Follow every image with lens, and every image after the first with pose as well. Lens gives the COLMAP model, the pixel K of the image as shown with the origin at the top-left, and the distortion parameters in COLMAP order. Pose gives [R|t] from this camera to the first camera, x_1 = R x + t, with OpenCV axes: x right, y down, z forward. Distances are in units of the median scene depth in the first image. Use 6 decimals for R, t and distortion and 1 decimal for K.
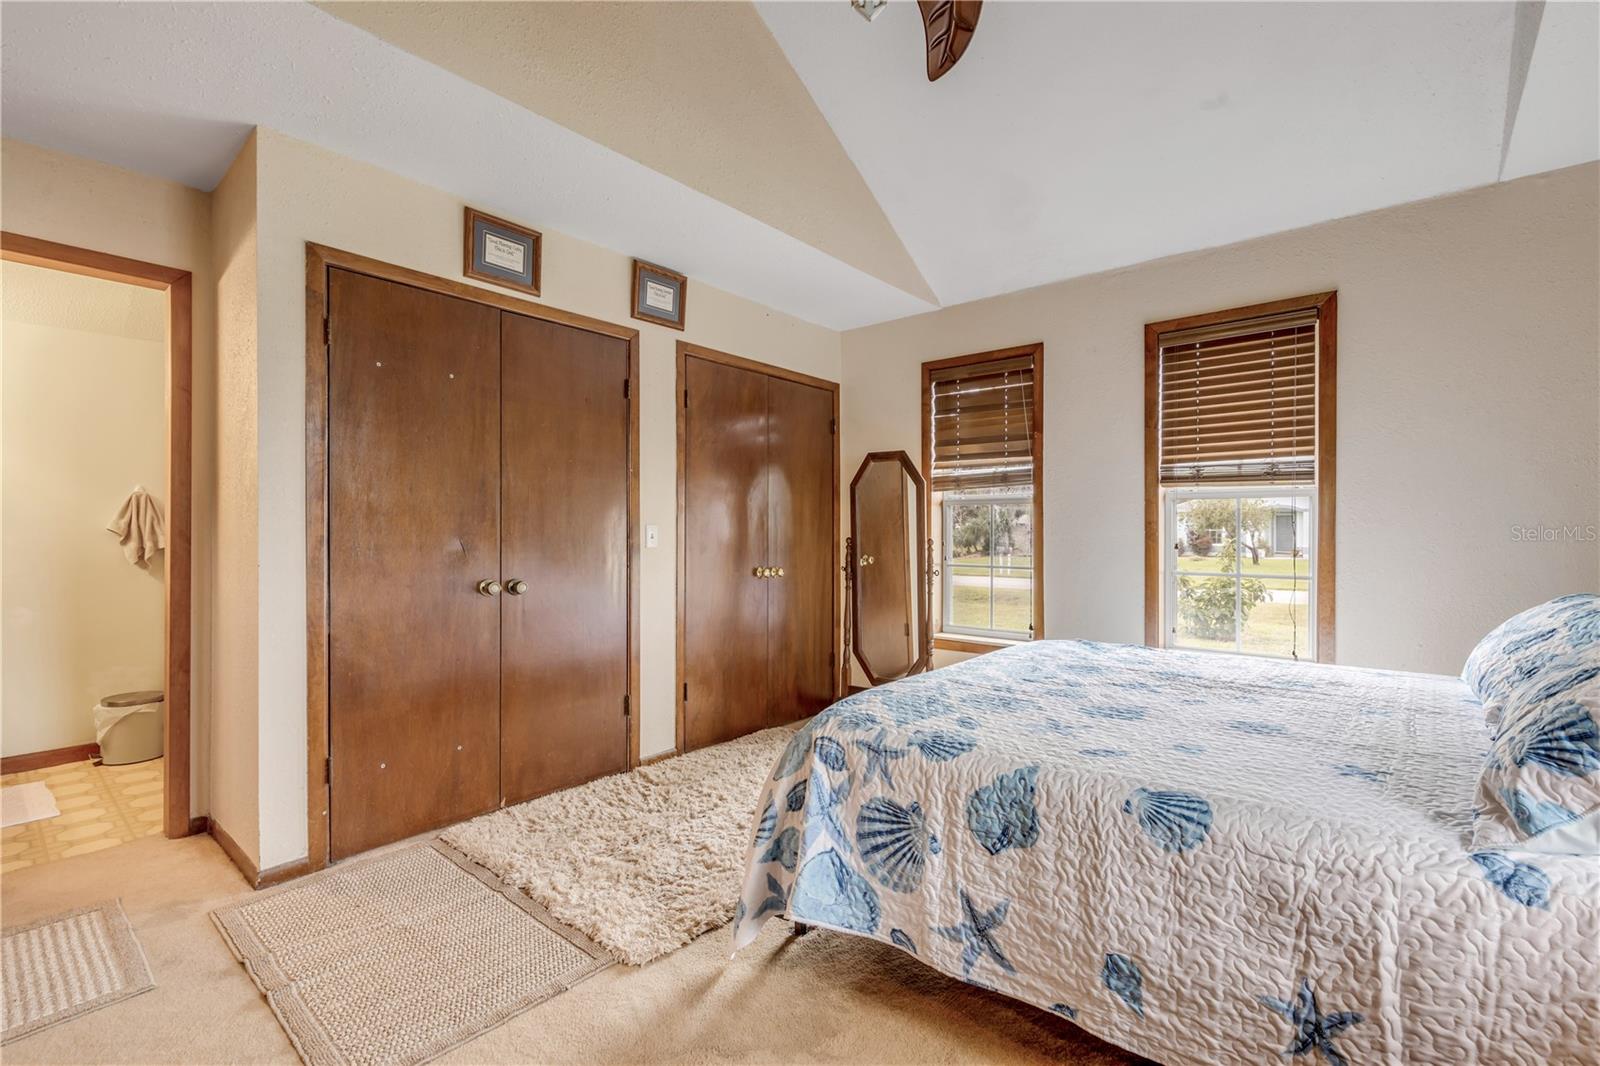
lens RADIAL K [[723.9, 0, 801.8], [0, 723.9, 533.9], [0, 0, 1]] dist [0.012067, -0.000483]
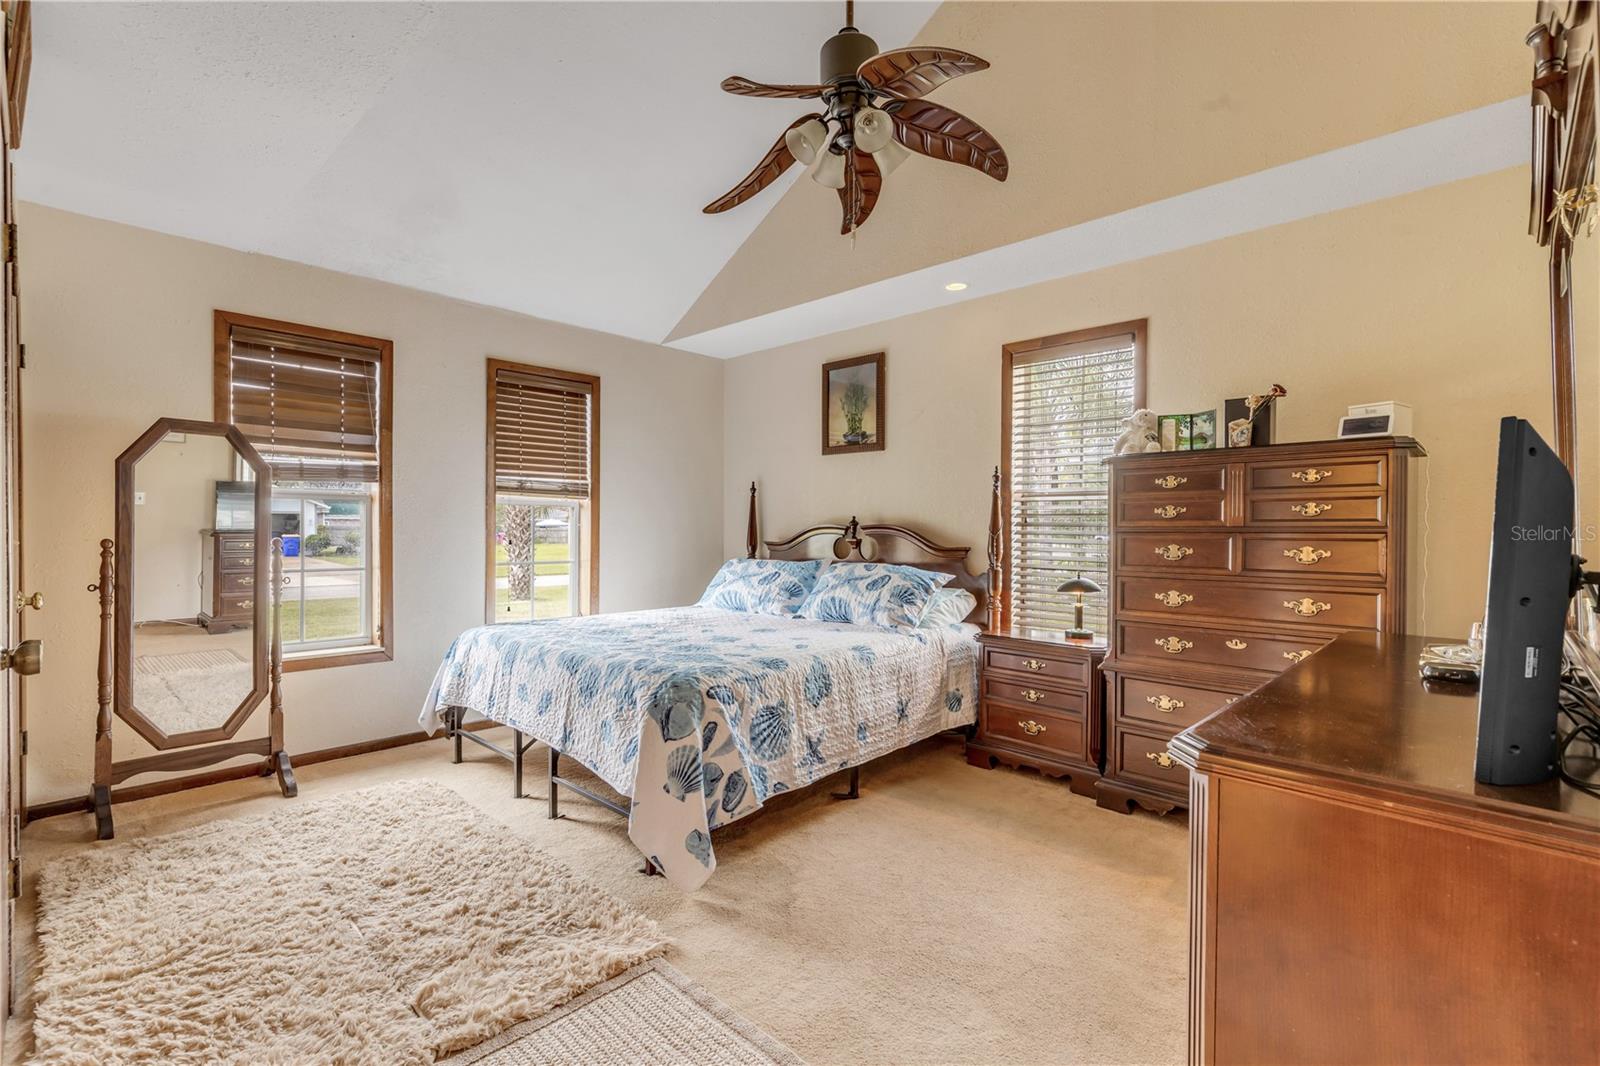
lens RADIAL K [[723.9, 0, 805.9], [0, 723.9, 530.4], [0, 0, 1]] dist [0.012067, -0.000483]
pose [[0.050776, -0.000905, 0.998710, -0.781037], [0.001260, 0.999999, 0.000842, -0.004074], [-0.998709, 0.001216, 0.050777, 0.463766]]
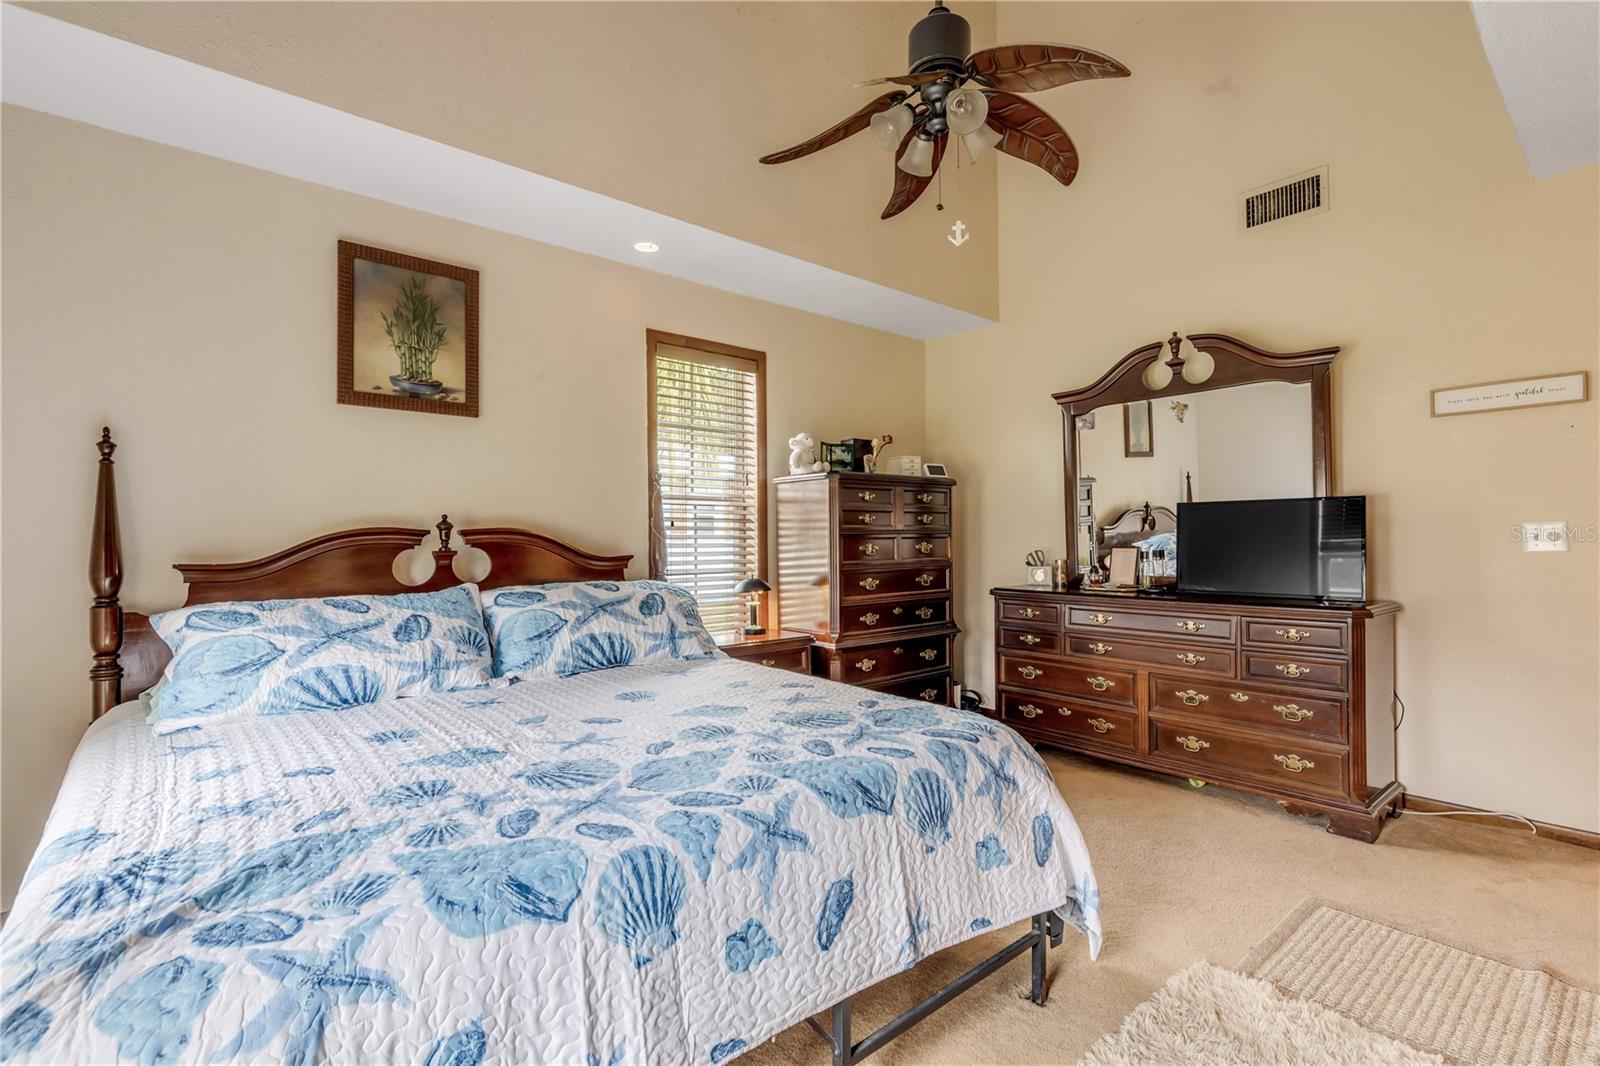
lens RADIAL K [[723.9, 0, 801.7], [0, 723.9, 531.9], [0, 0, 1]] dist [0.012067, -0.000483]
pose [[-0.986835, 0.009744, 0.161434, 0.447642], [0.009779, 0.999952, -0.000574, -0.004999], [-0.161432, 0.001012, -0.986883, 1.610271]]
